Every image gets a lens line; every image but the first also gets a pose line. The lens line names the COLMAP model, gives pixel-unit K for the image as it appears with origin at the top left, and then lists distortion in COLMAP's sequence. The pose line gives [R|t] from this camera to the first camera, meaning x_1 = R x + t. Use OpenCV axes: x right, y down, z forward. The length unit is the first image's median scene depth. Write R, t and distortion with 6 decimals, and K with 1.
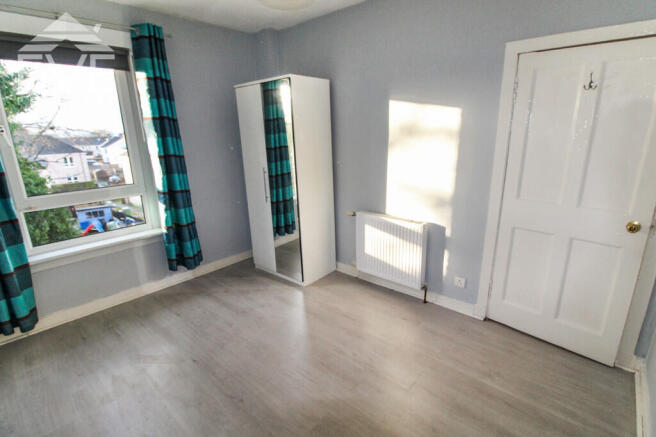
lens RADIAL K [[315.2, 0, 328.0], [0, 315.2, 218.5], [0, 0, 1]] dist [-0.002491, -0.000693]
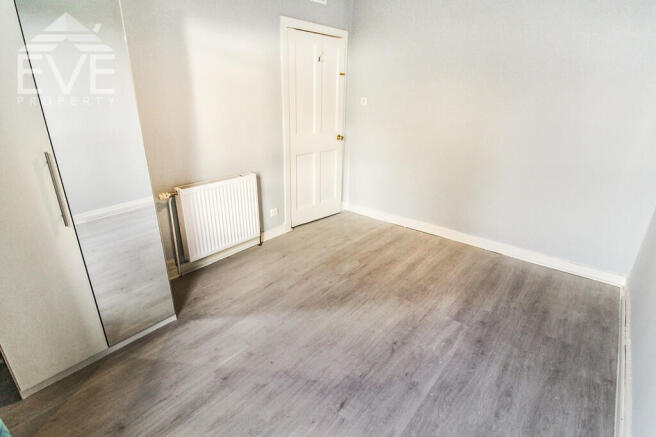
lens RADIAL K [[315.2, 0, 328.0], [0, 315.2, 218.5], [0, 0, 1]] dist [-0.002491, -0.000693]
pose [[0.008043, -0.366479, 0.930392, -0.744544], [0.263289, 0.898368, 0.351588, -0.157215], [-0.964683, 0.242134, 0.103715, 0.672581]]
